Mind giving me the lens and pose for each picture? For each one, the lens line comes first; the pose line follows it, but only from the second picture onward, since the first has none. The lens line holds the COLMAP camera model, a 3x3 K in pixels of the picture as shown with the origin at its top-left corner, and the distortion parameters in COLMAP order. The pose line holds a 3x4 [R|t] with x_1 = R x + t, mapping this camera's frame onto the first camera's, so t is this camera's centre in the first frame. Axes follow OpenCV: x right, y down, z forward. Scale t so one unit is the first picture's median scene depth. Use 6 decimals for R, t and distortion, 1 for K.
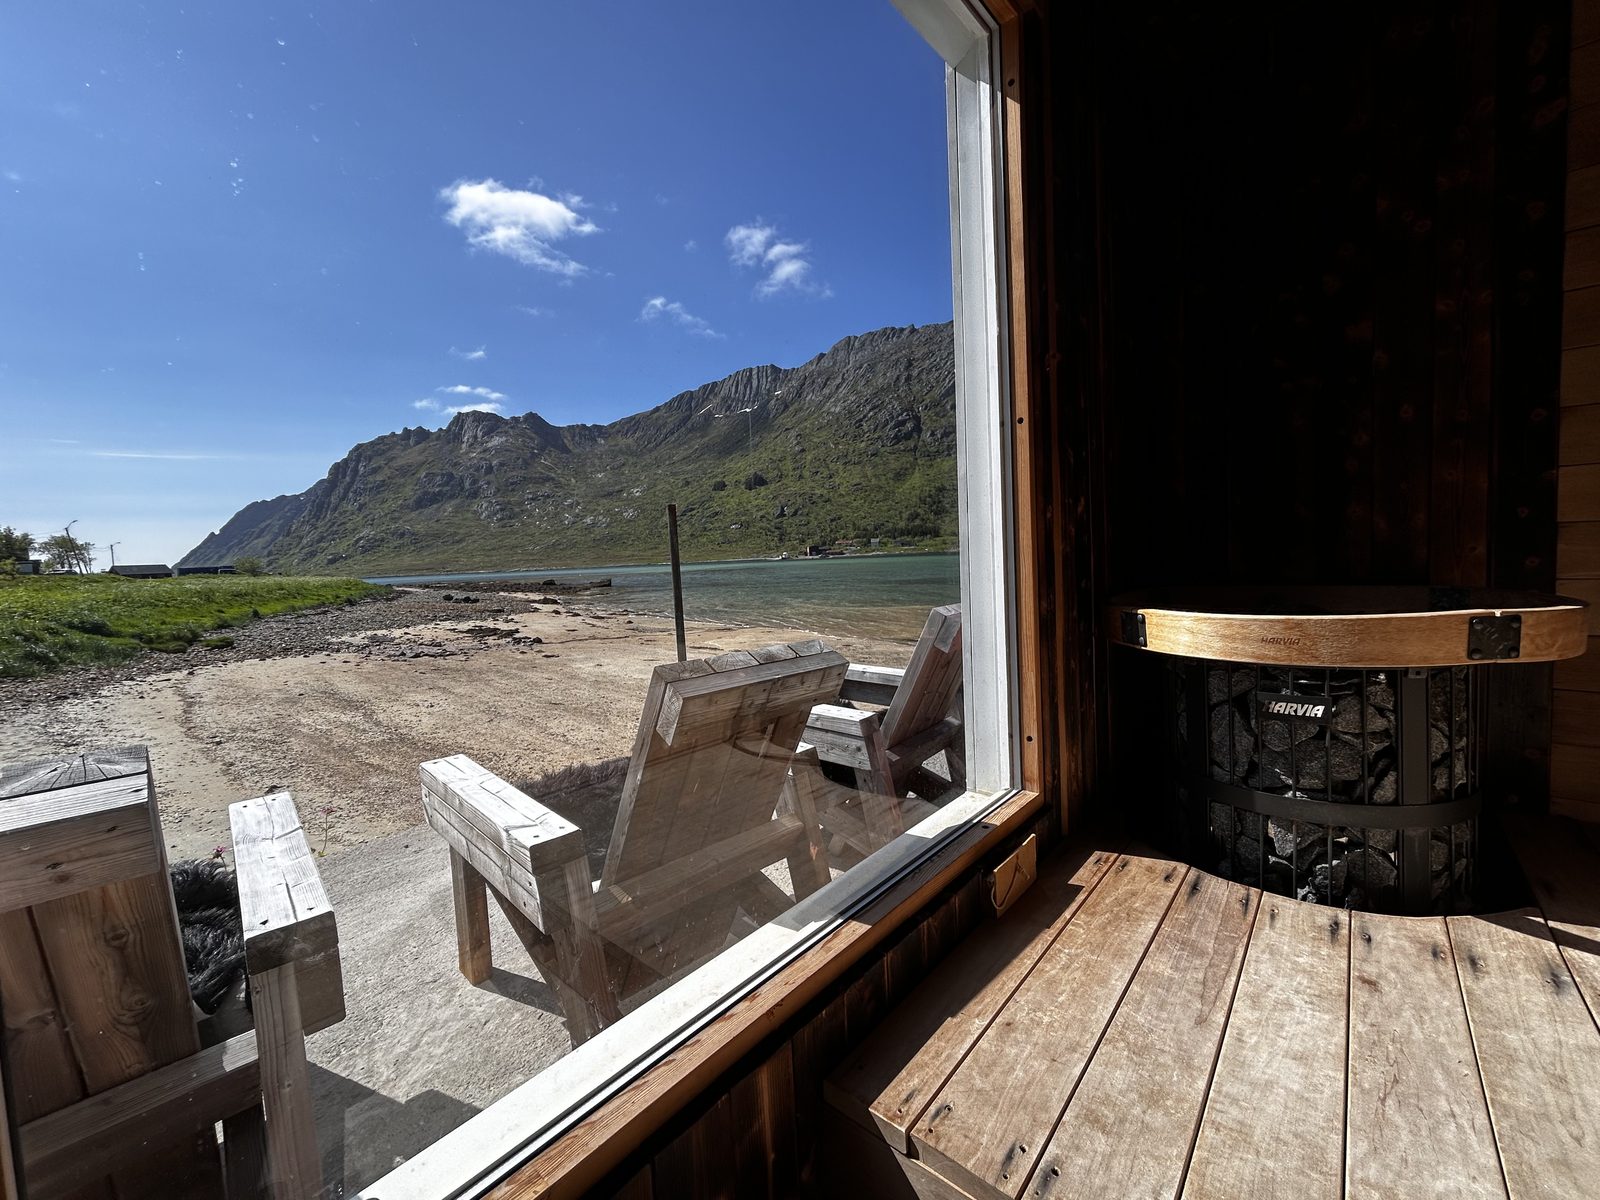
lens RADIAL K [[651.0, 0, 800.4], [0, 651.0, 595.8], [0, 0, 1]] dist [-0.001613, 0.000896]
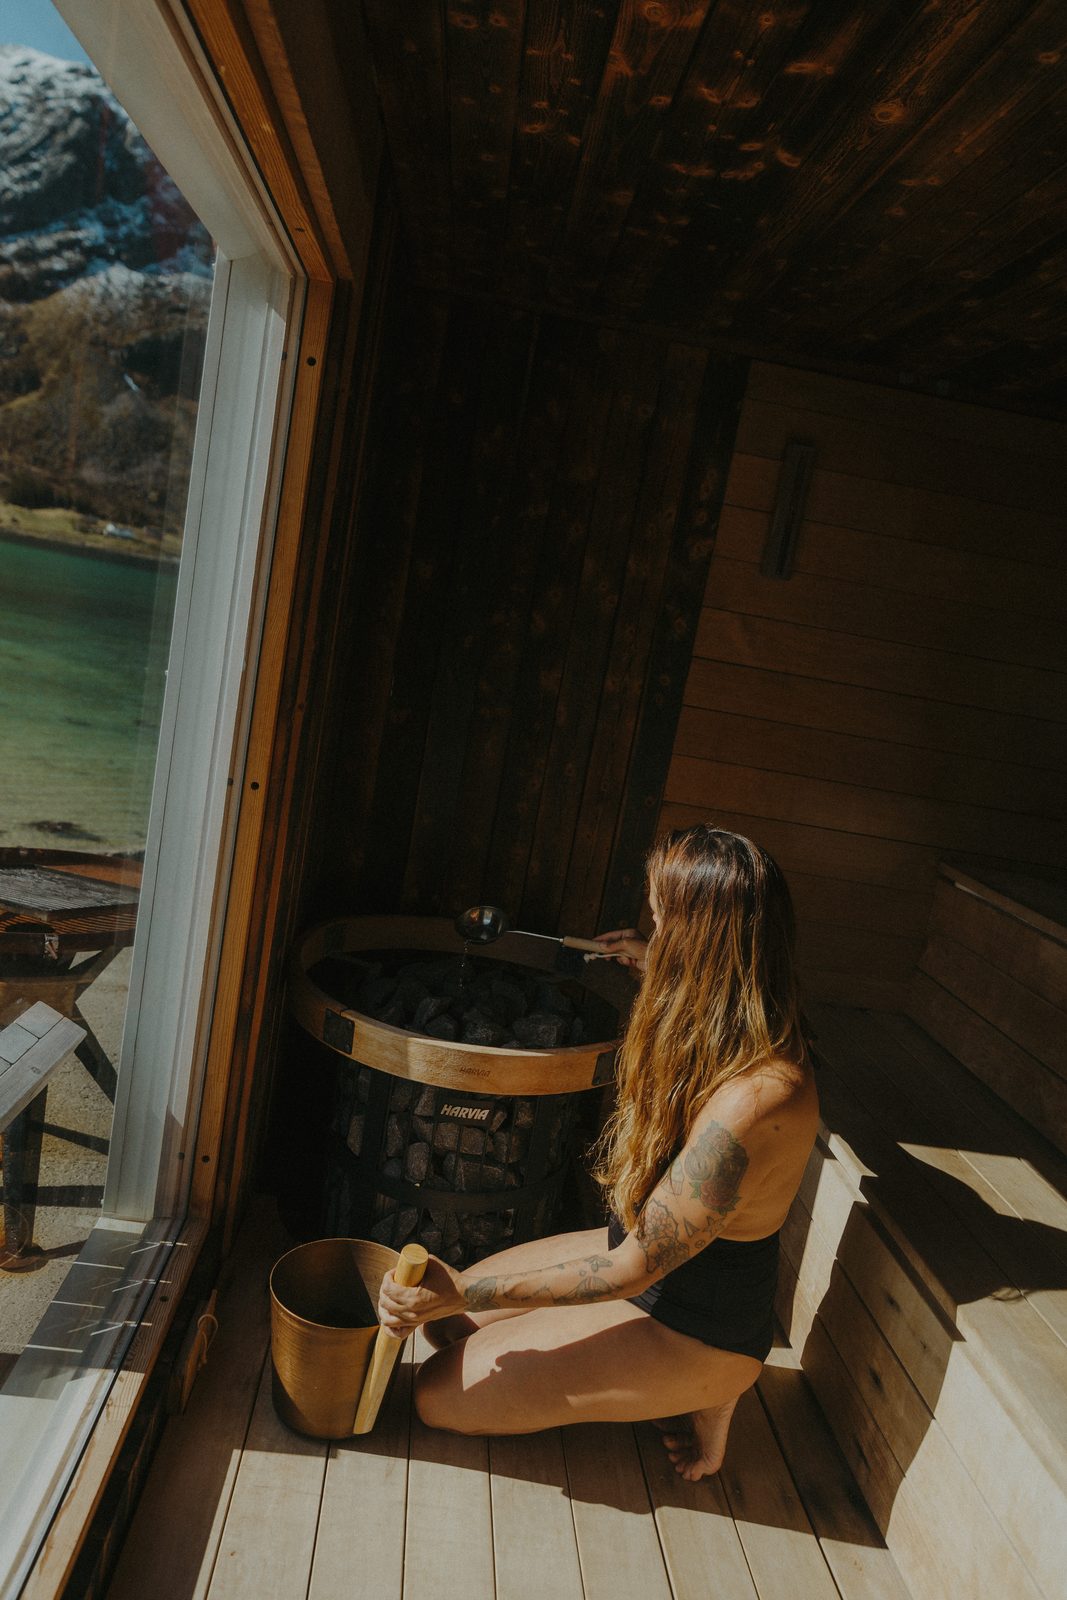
lens RADIAL K [[1063.7, 0, 530.4], [0, 1063.7, 801.8], [0, 0, 1]] dist [0.008644, 0.001807]
pose [[0.683870, 0.046155, 0.728142, -0.138829], [-0.162609, 0.982537, 0.090442, -0.154974], [-0.711252, -0.180253, 0.679433, -0.045393]]
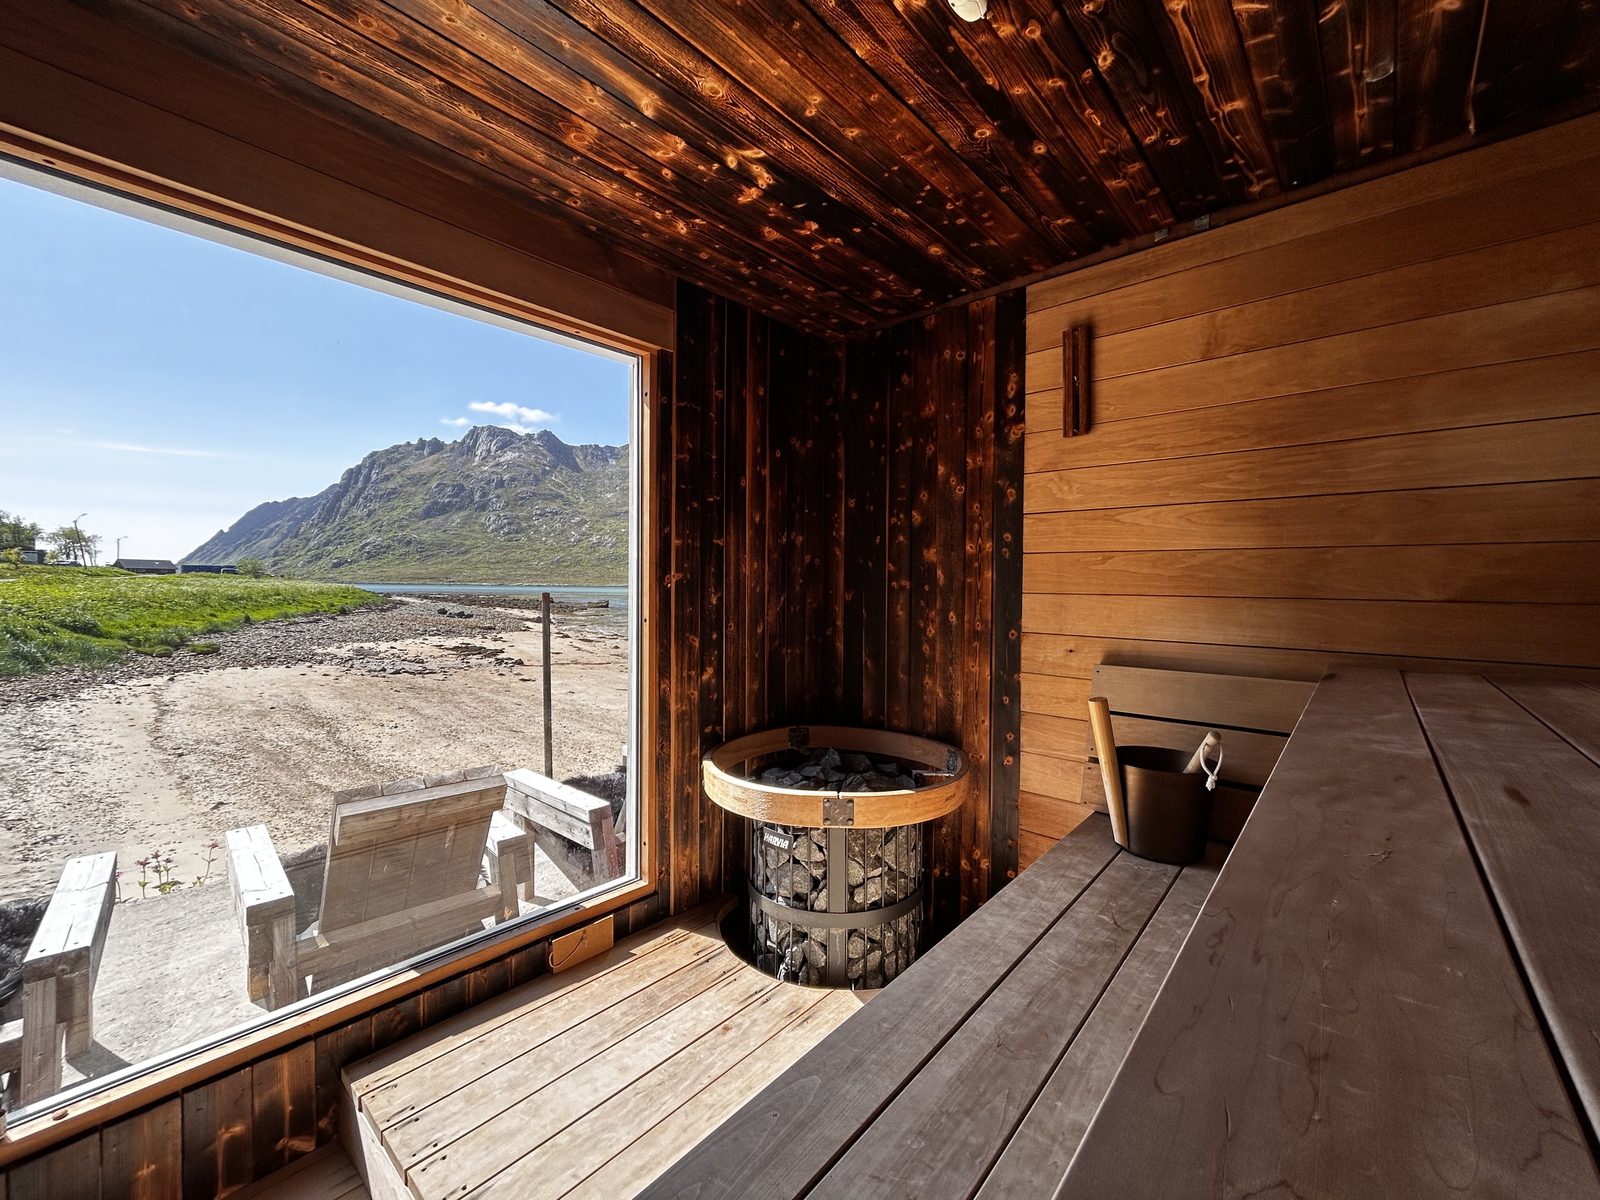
lens RADIAL K [[651.0, 0, 801.4], [0, 651.0, 595.4], [0, 0, 1]] dist [-0.001613, 0.000896]
pose [[0.998411, 0.056274, -0.002803, 0.251113], [-0.056343, 0.997344, -0.046148, -0.101553], [0.000198, 0.046233, 0.998931, -0.161592]]
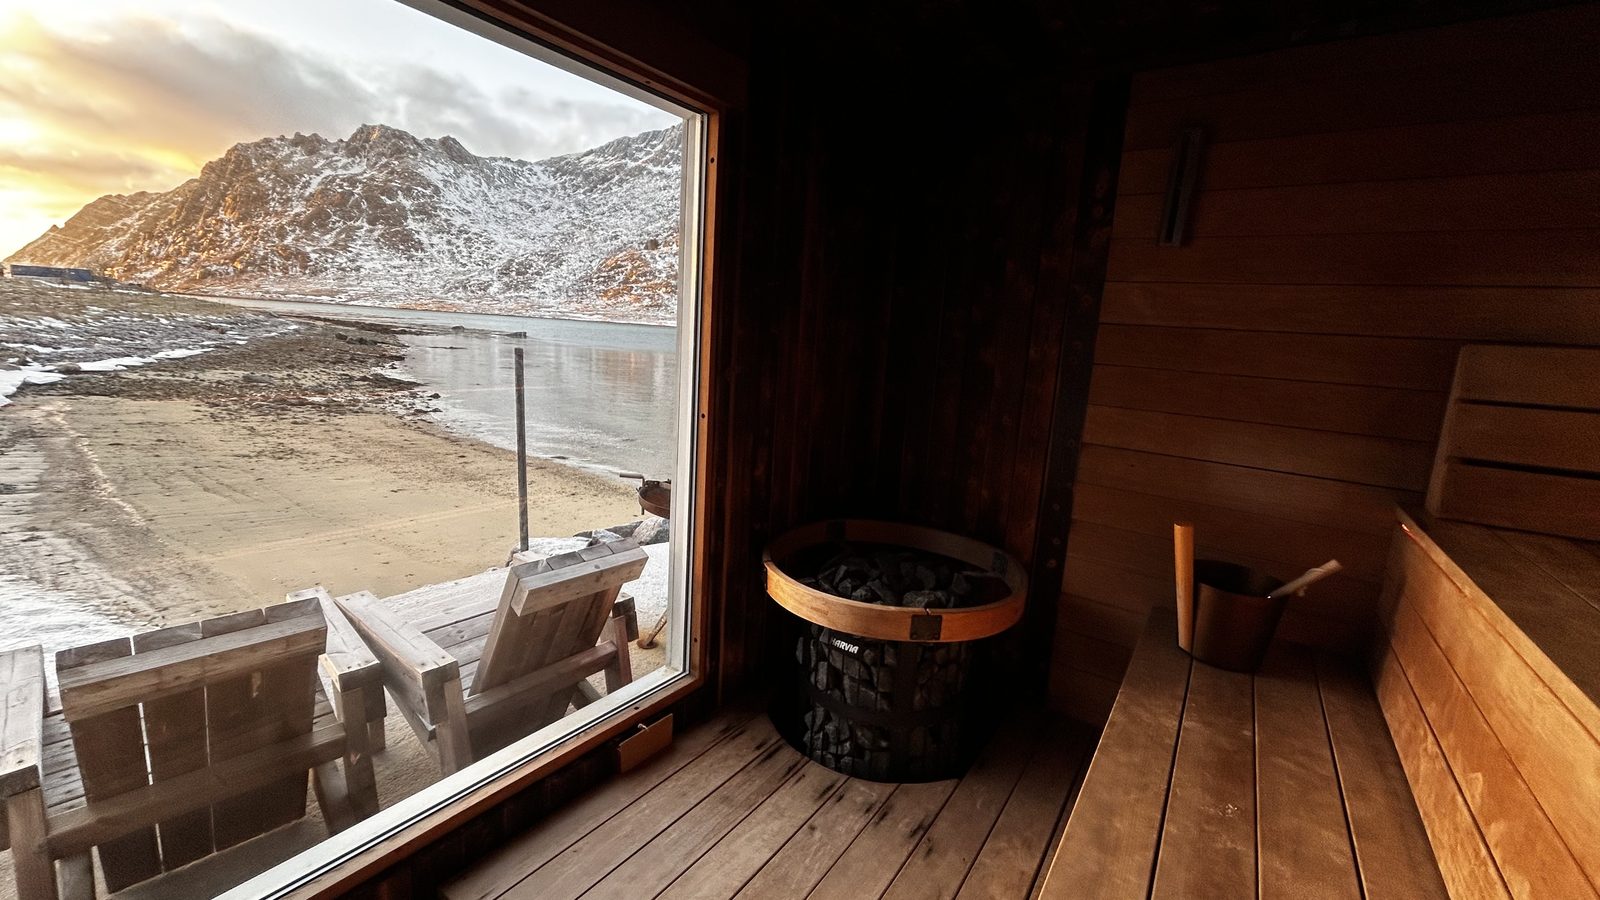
lens RADIAL K [[649.5, 0, 801.9], [0, 649.5, 445.5], [0, 0, 1]] dist [-0.000288, -0.000021]
pose [[0.988063, 0.090965, 0.124326, 0.138645], [-0.104275, 0.988978, 0.105114, -0.135971], [-0.113394, -0.116824, 0.986658, -0.129535]]
